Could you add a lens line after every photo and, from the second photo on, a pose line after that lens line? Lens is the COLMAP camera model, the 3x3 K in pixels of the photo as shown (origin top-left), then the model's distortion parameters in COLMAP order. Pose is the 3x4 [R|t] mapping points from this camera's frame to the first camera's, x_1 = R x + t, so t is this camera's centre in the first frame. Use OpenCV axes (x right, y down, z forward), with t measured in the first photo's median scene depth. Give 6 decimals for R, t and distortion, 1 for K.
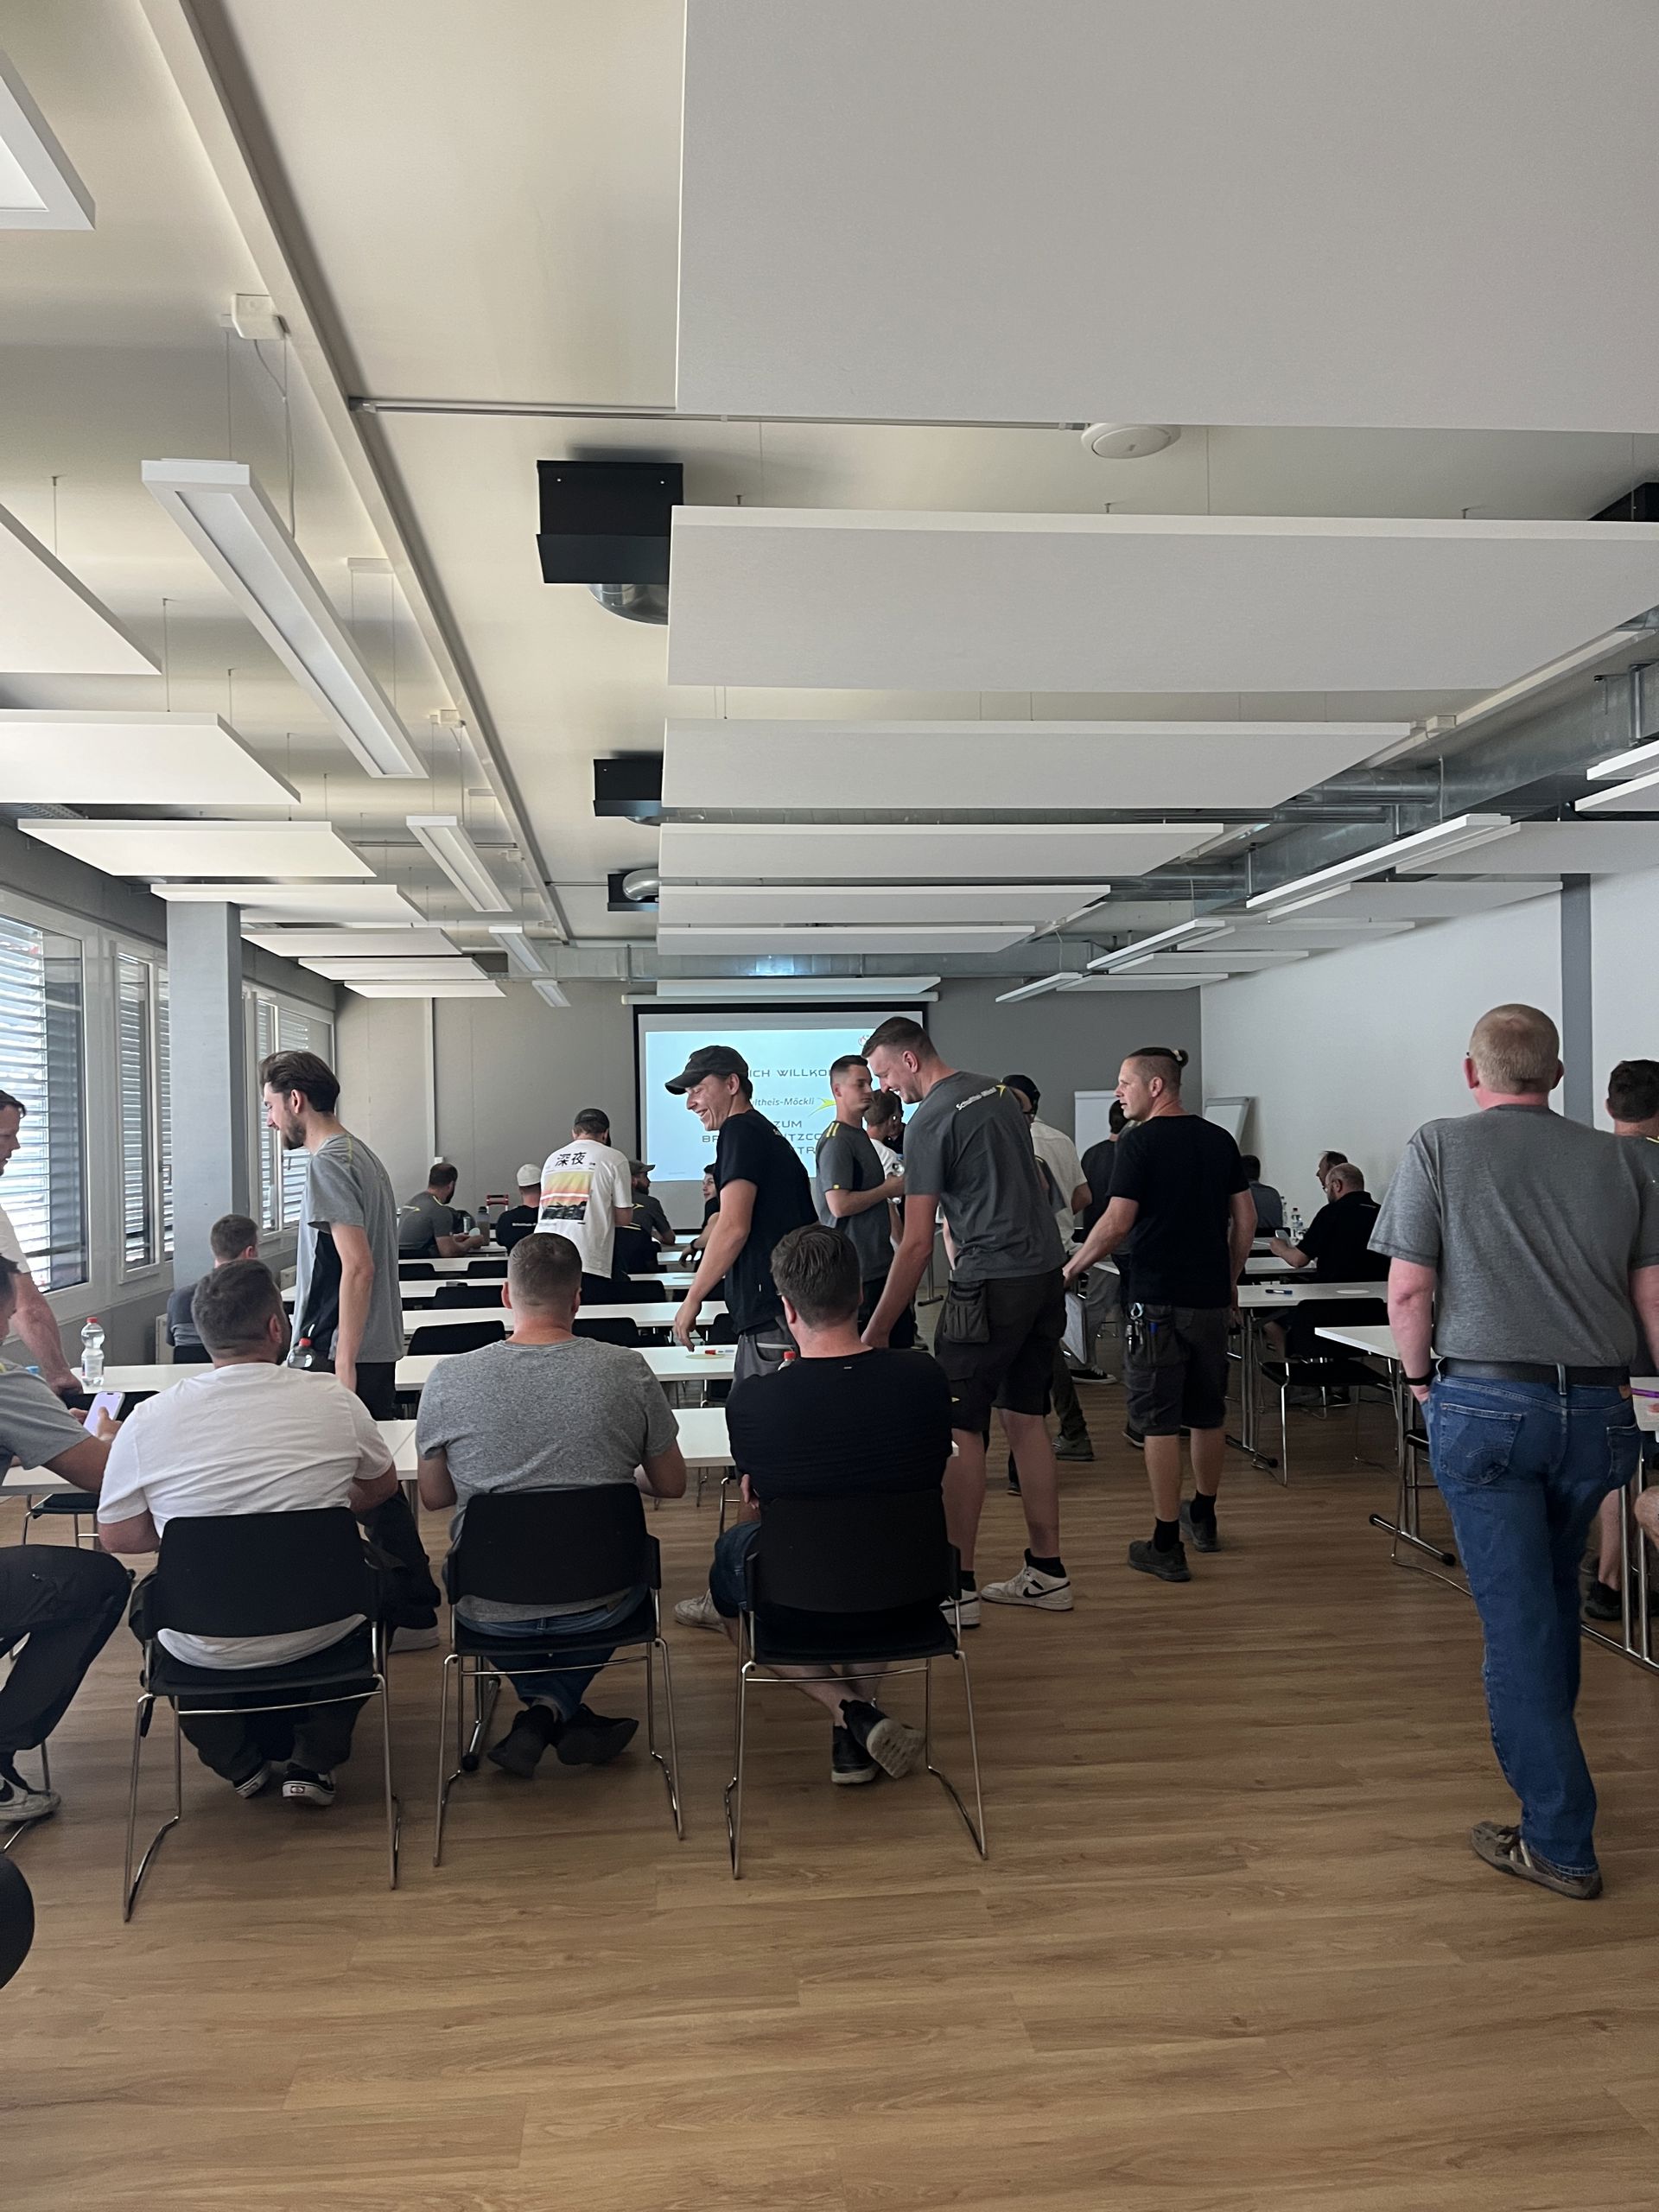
lens RADIAL K [[1709.9, 0, 803.2], [0, 1709.9, 1118.7], [0, 0, 1]] dist [0.066075, -0.094041]
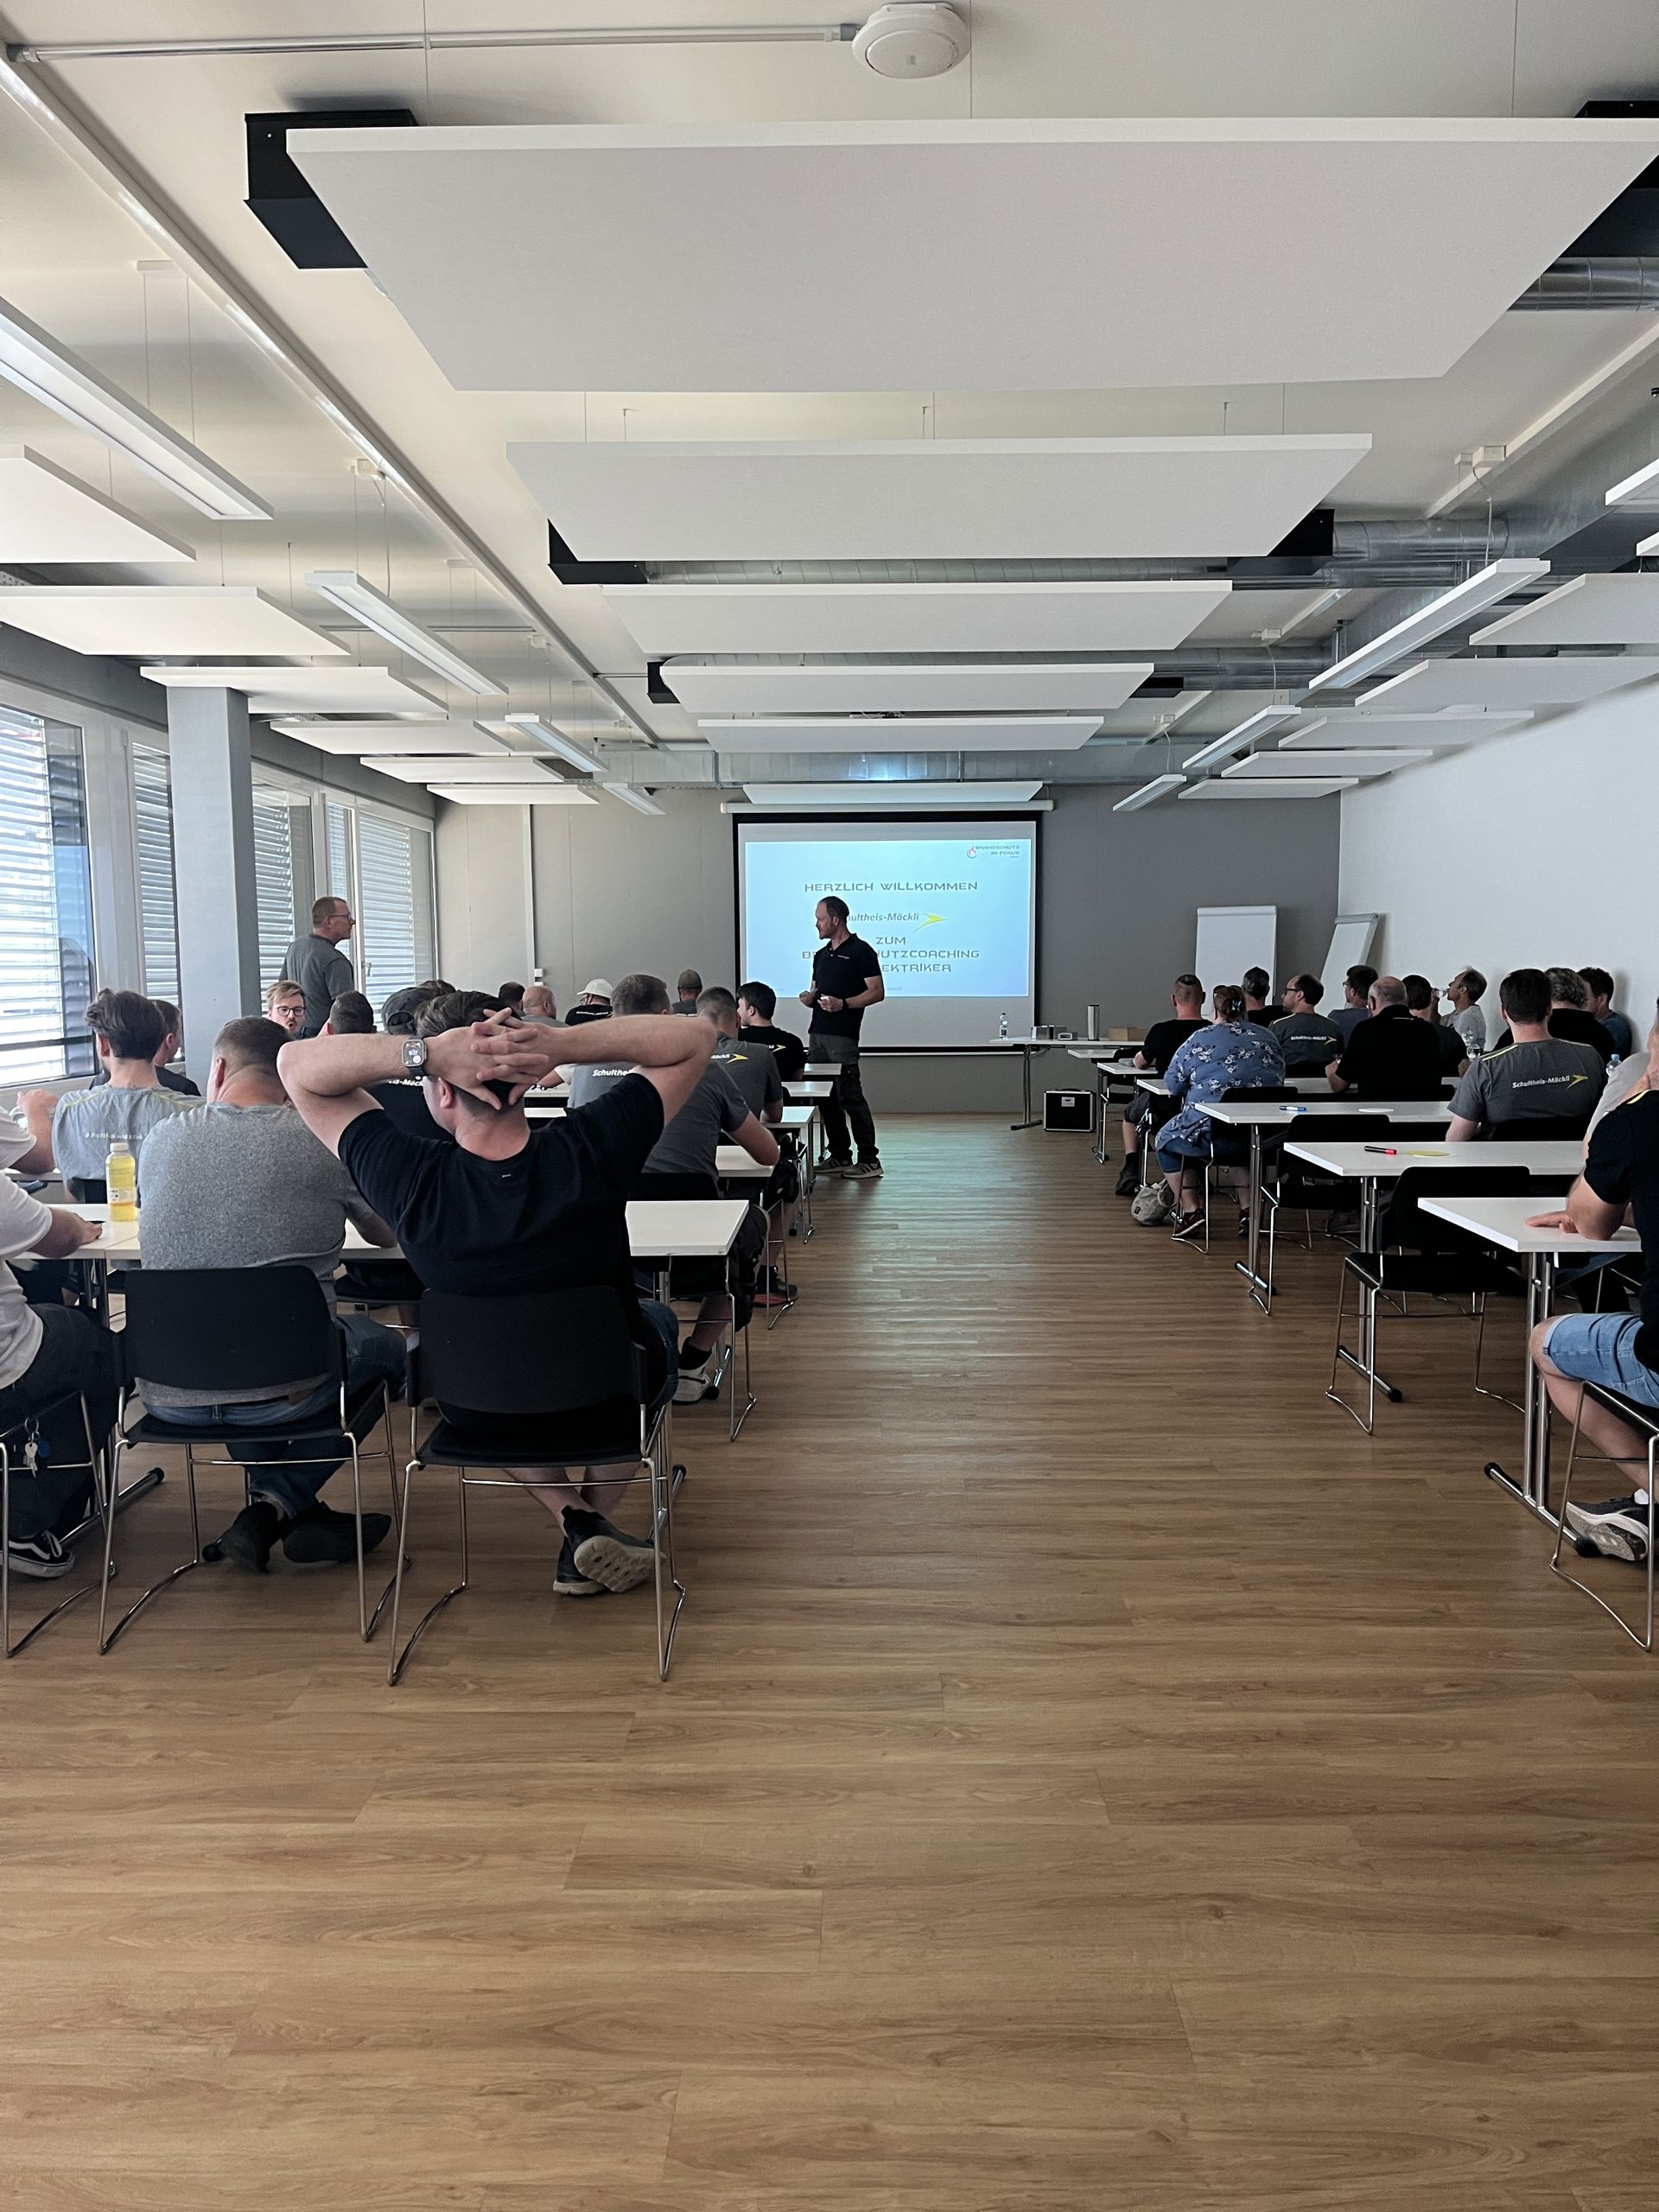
lens RADIAL K [[1709.9, 0, 833.5], [0, 1709.9, 1128.7], [0, 0, 1]] dist [0.066075, -0.094041]
pose [[0.993319, 0.024006, -0.112876, 0.266259], [-0.012350, 0.994620, 0.102855, 0.038663], [0.114738, -0.100774, 0.988271, 0.124001]]
